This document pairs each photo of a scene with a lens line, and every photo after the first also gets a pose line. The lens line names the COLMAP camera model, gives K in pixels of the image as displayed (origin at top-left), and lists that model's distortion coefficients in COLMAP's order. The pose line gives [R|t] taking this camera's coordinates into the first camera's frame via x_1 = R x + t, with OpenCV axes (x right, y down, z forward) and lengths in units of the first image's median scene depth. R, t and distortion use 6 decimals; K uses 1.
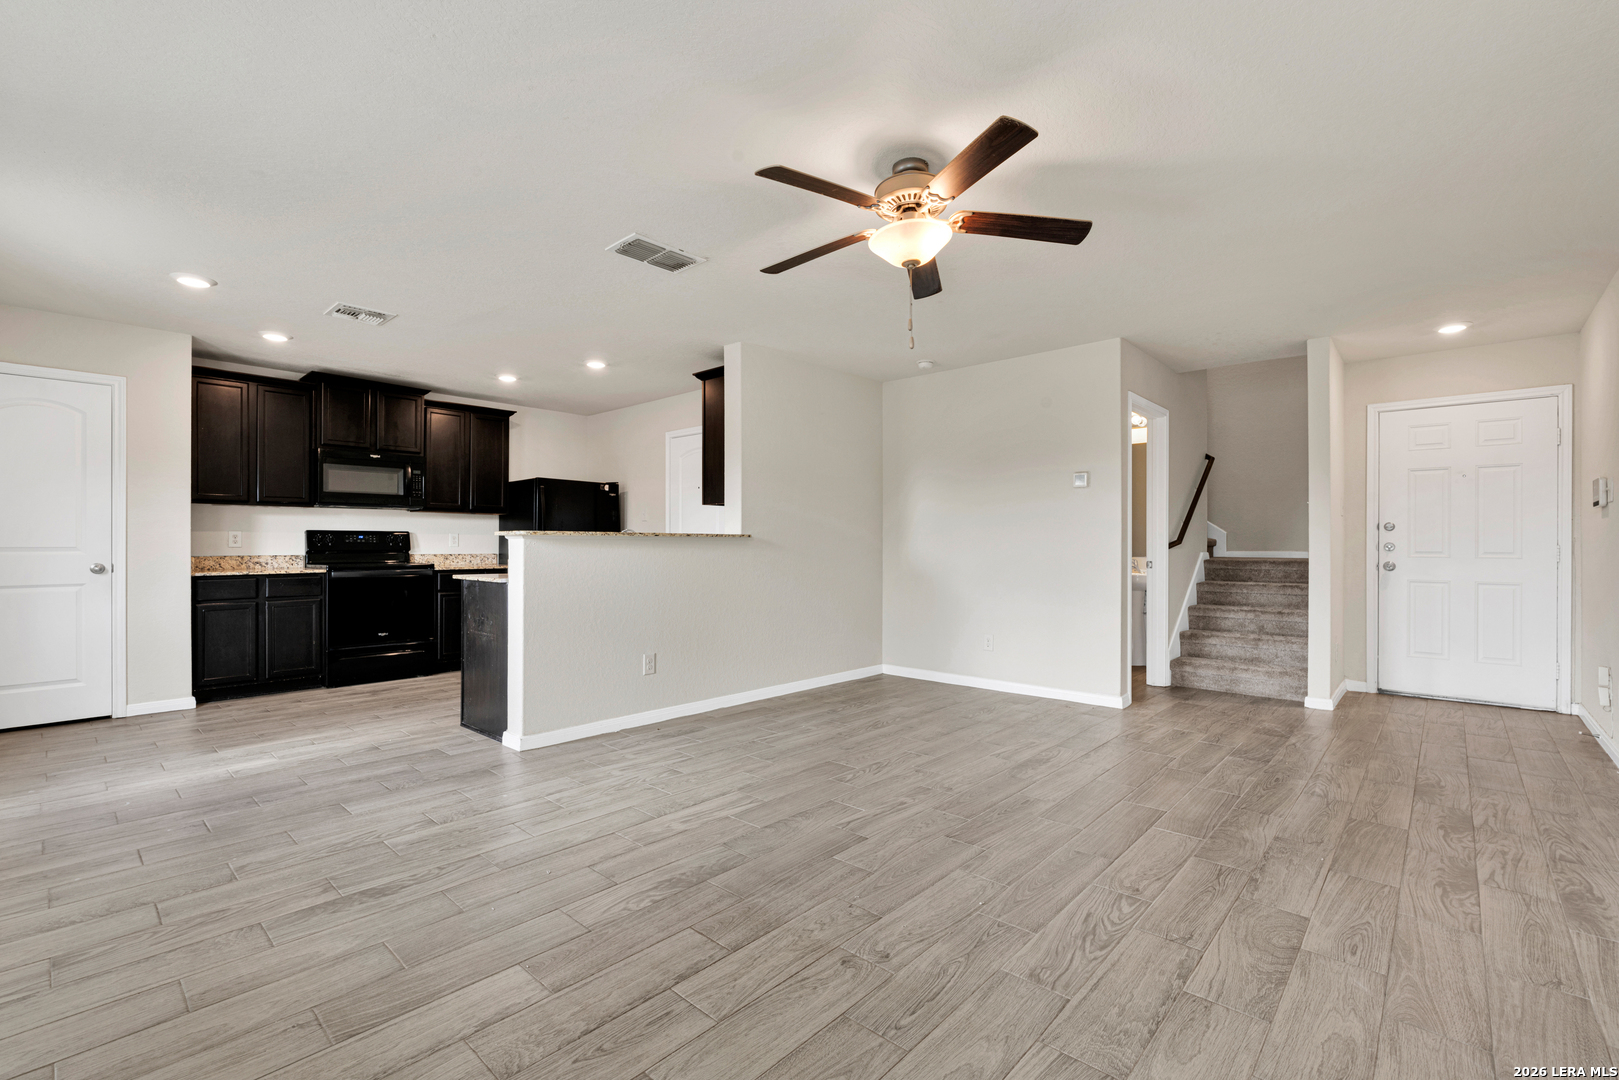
lens RADIAL K [[720.7, 0, 803.0], [0, 720.7, 545.4], [0, 0, 1]] dist [-0.000449, 0.000191]
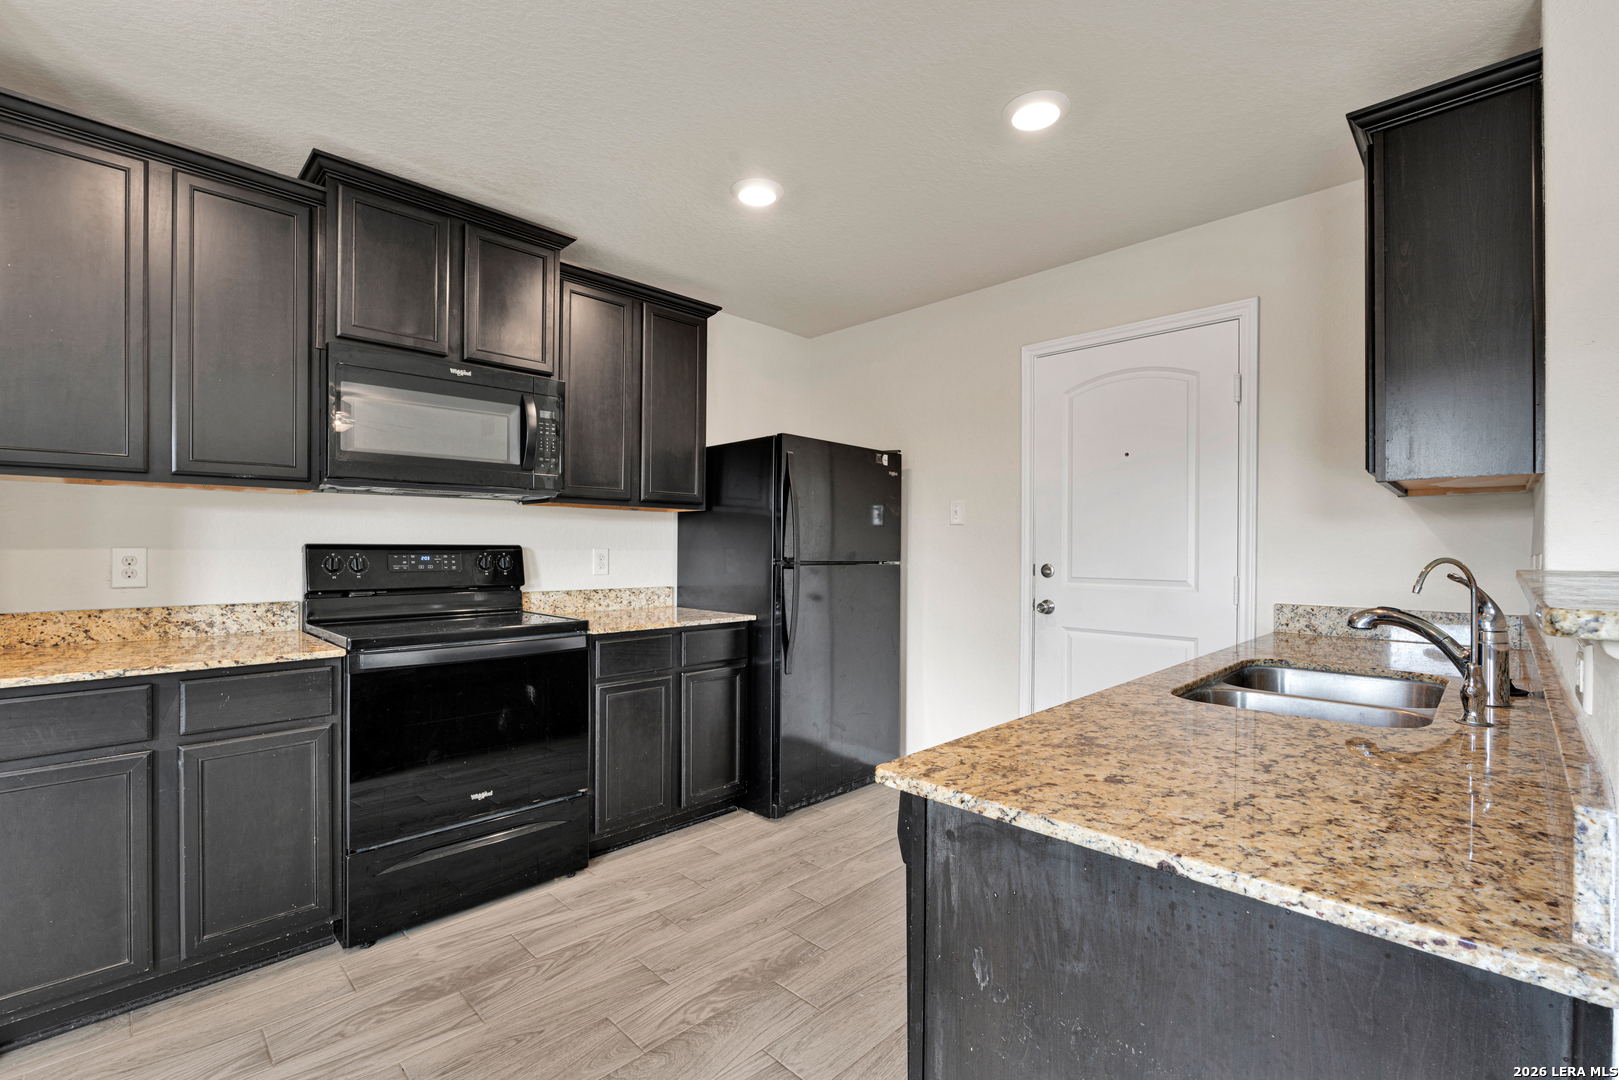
lens RADIAL K [[712.7, 0, 801.5], [0, 712.7, 554.6], [0, 0, 1]] dist [-0.002361, -0.000276]
pose [[0.999292, 0.002849, -0.037516, -0.372459], [-0.002622, 0.999978, 0.006096, -0.018230], [0.037532, -0.005994, 0.999277, 0.579932]]
